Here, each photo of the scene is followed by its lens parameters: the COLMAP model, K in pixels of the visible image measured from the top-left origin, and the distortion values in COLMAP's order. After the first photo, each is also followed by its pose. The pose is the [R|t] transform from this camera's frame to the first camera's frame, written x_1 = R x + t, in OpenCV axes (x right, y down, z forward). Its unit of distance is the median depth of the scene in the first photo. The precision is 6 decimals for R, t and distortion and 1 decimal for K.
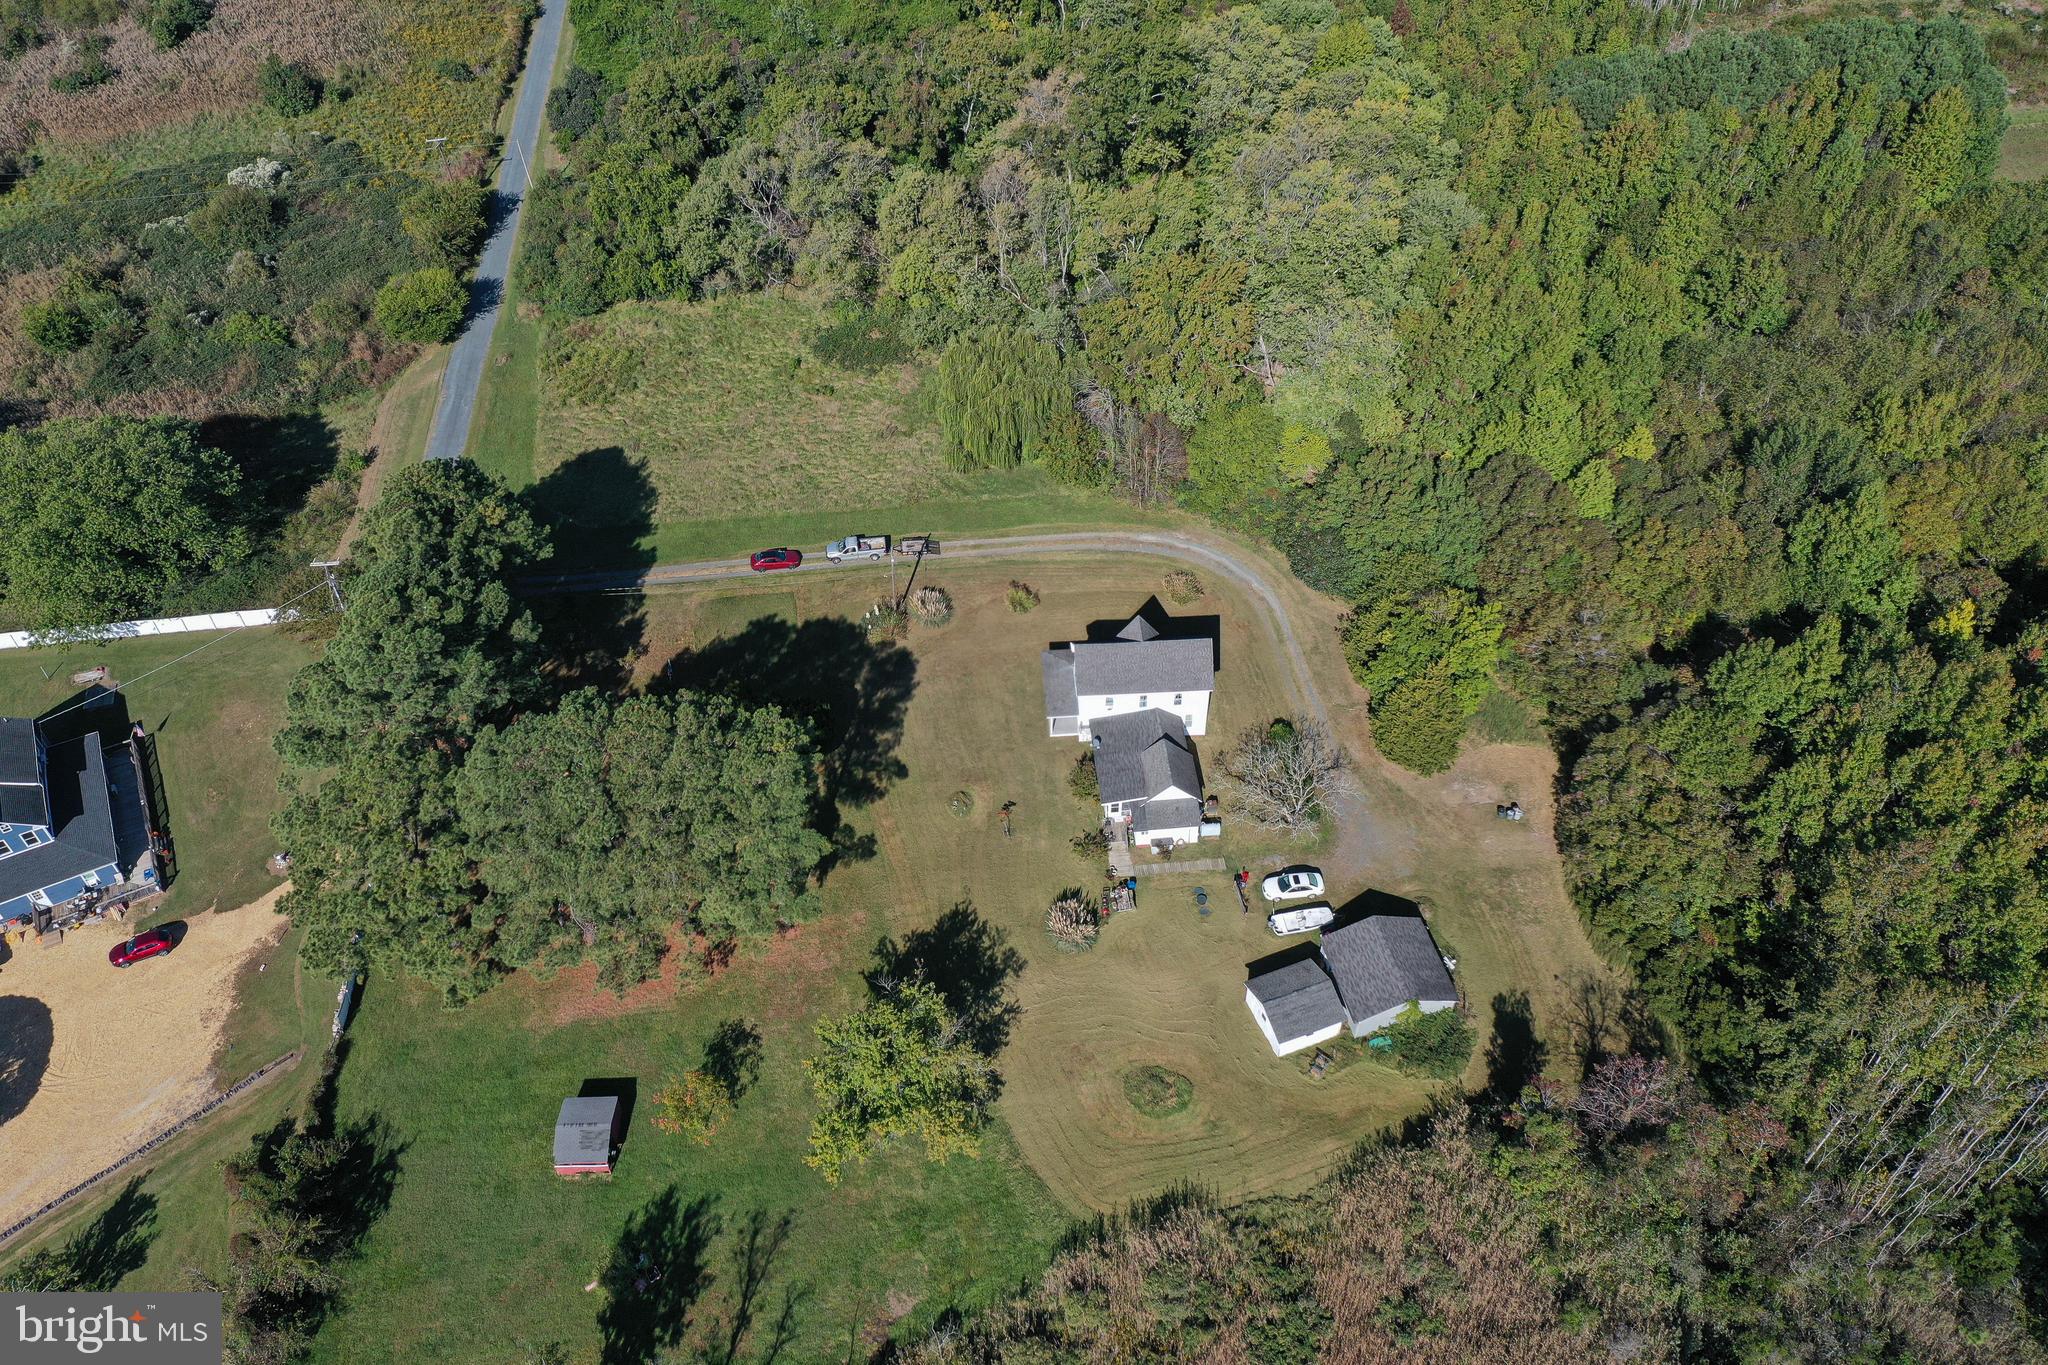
lens RADIAL K [[1629.3, 0, 1028.3], [0, 1629.3, 675.1], [0, 0, 1]] dist [0.015786, 0.002659]
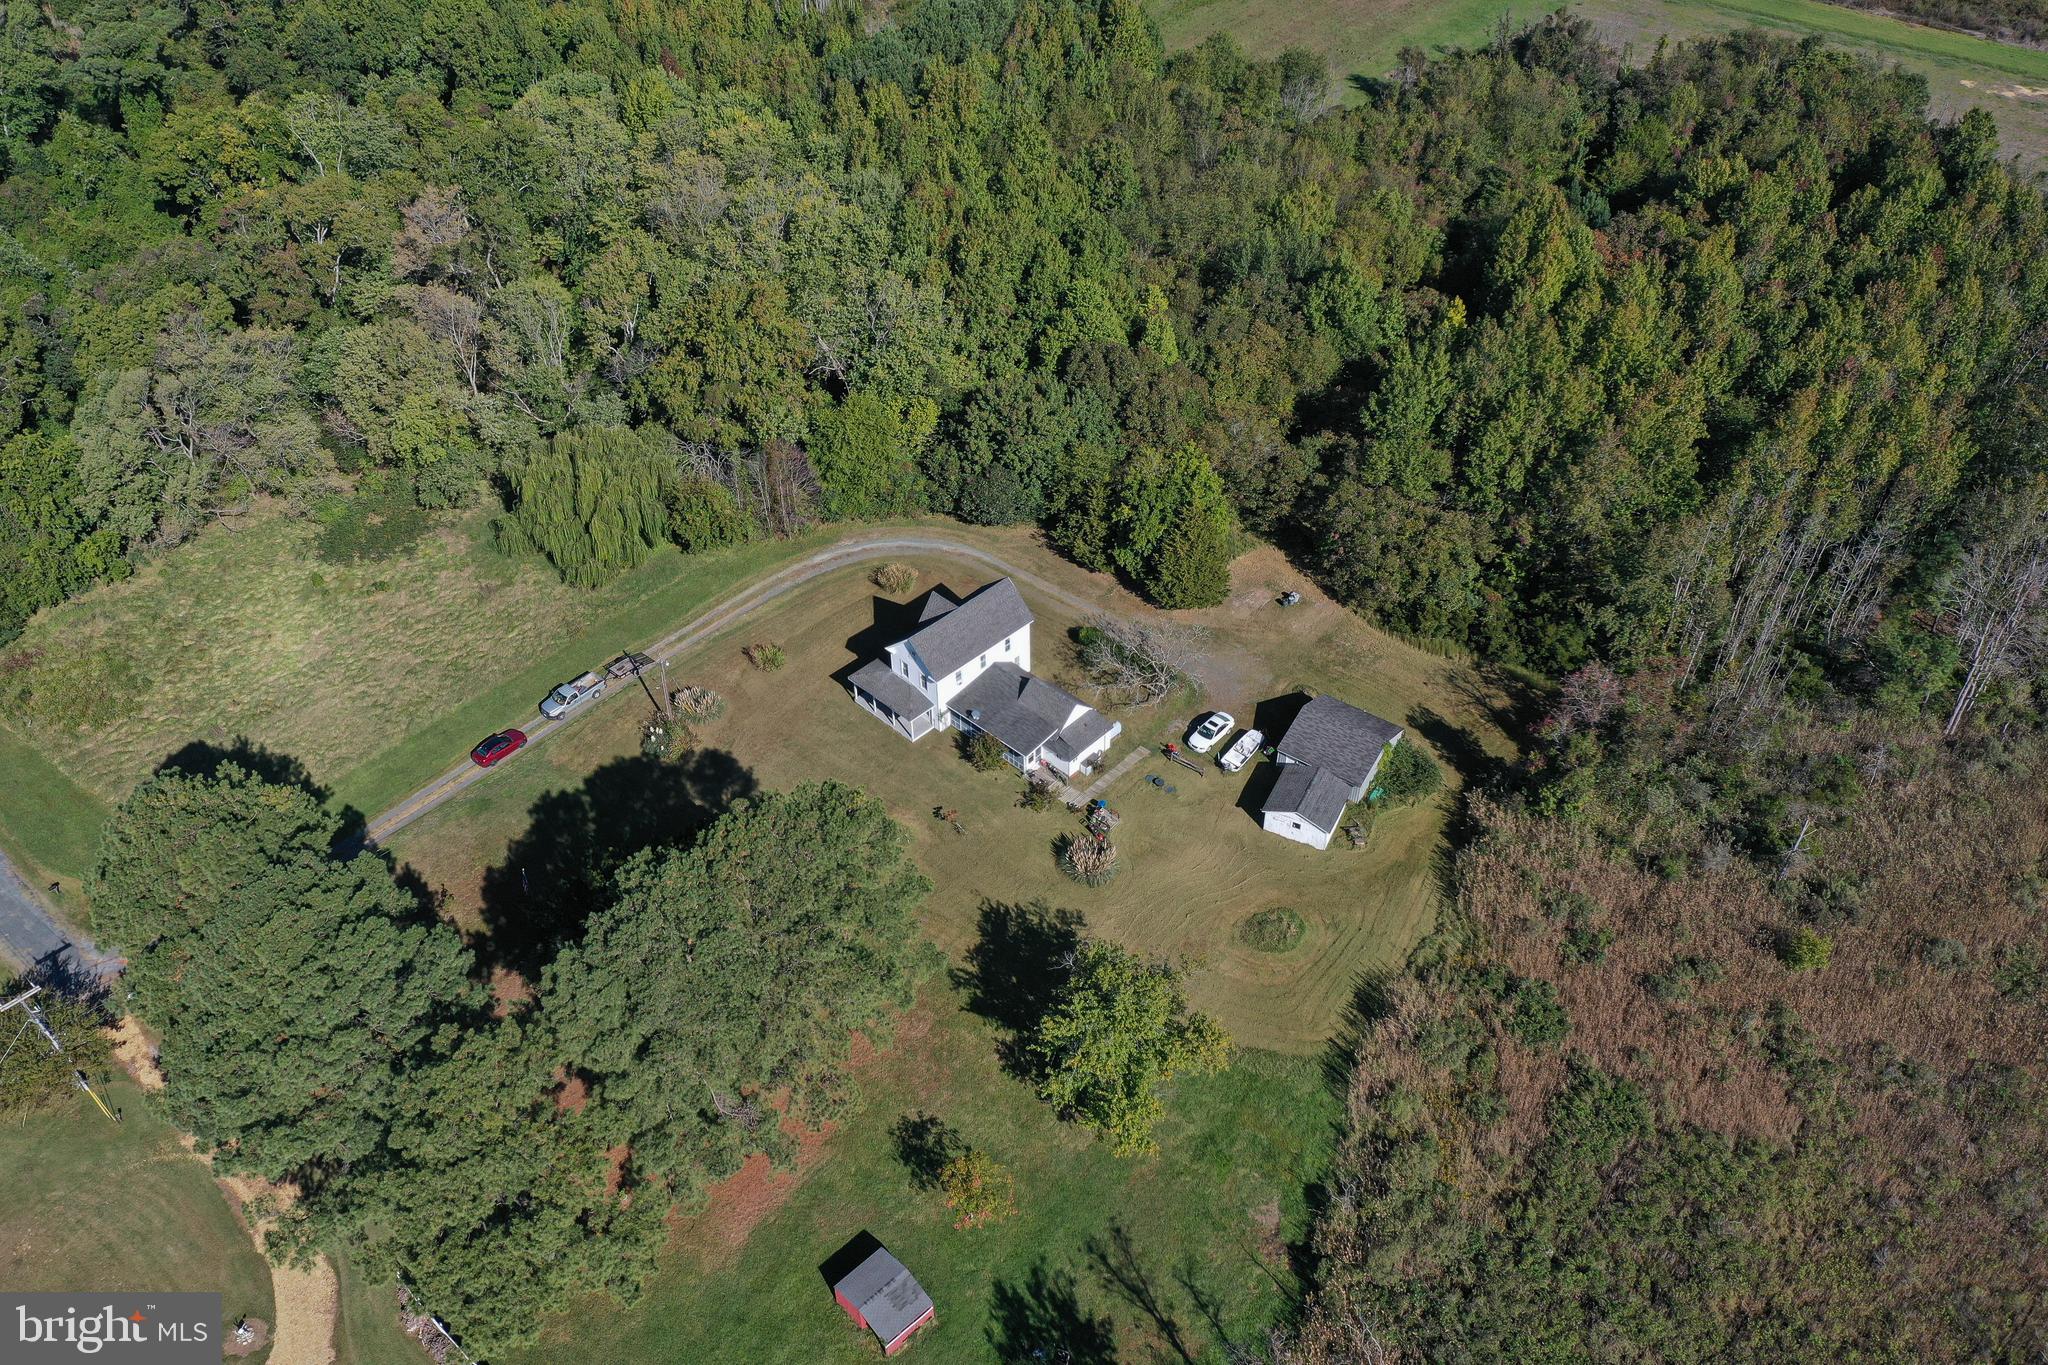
lens RADIAL K [[1629.3, 0, 1028.3], [0, 1629.3, 675.1], [0, 0, 1]] dist [0.015786, 0.002659]
pose [[0.742948, -0.439434, 0.504902, -0.418452], [0.480905, 0.875108, 0.054000, -0.017051], [-0.465573, 0.202691, 0.861486, 0.120321]]
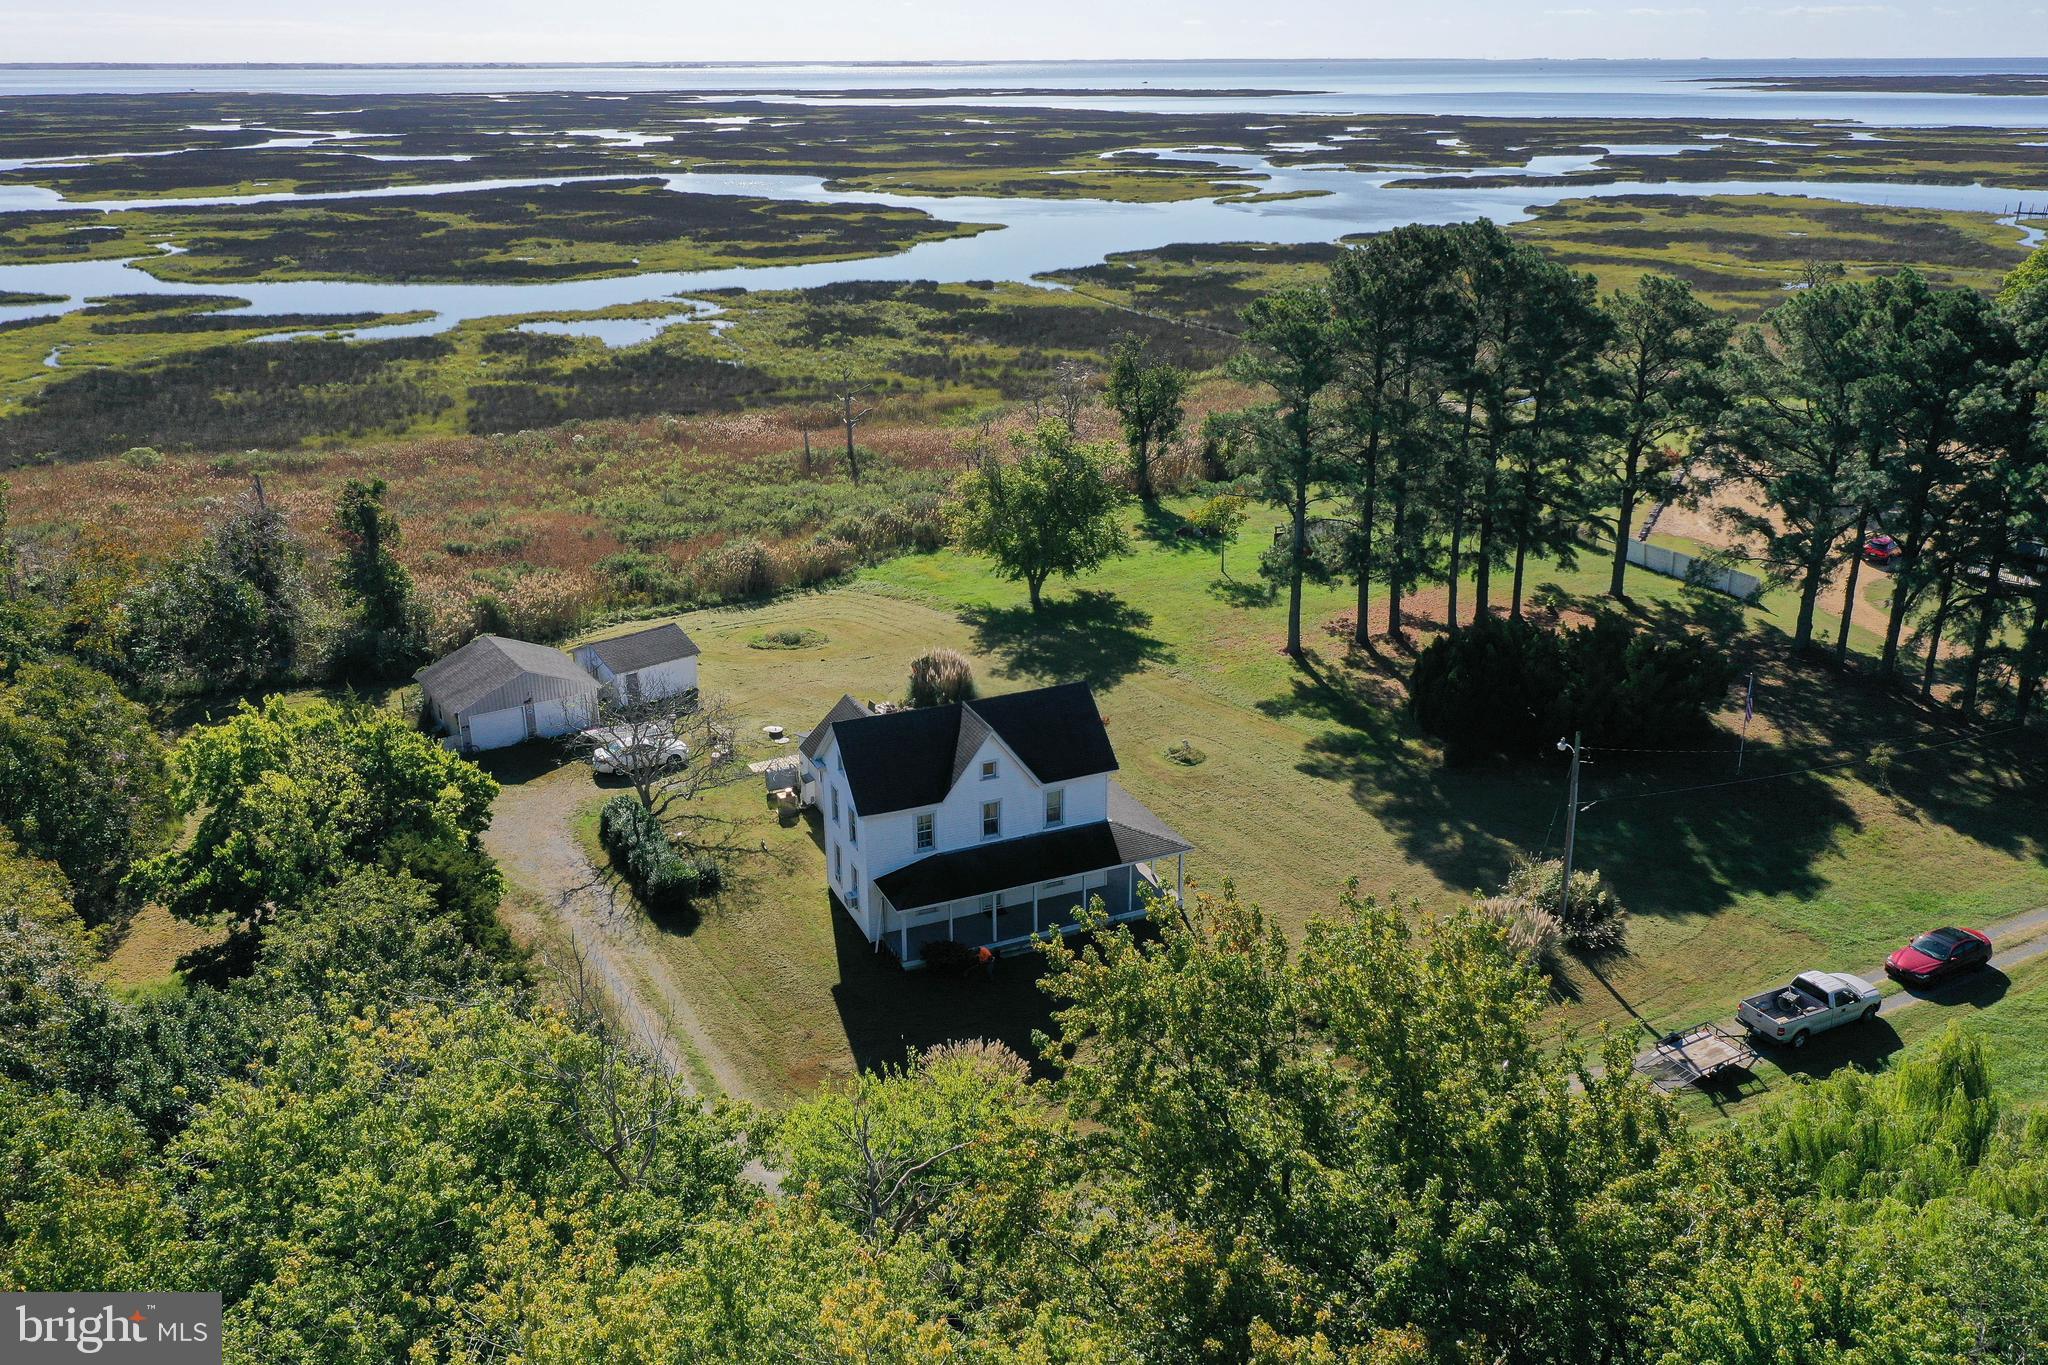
lens RADIAL K [[1633.7, 0, 1027.7], [0, 1633.7, 680.8], [0, 0, 1]] dist [0.012135, 0.005751]
pose [[-0.932213, 0.145197, -0.331507, 0.216281], [-0.248829, 0.407999, 0.878419, -0.461475], [0.262798, 0.901362, -0.344213, 1.154029]]
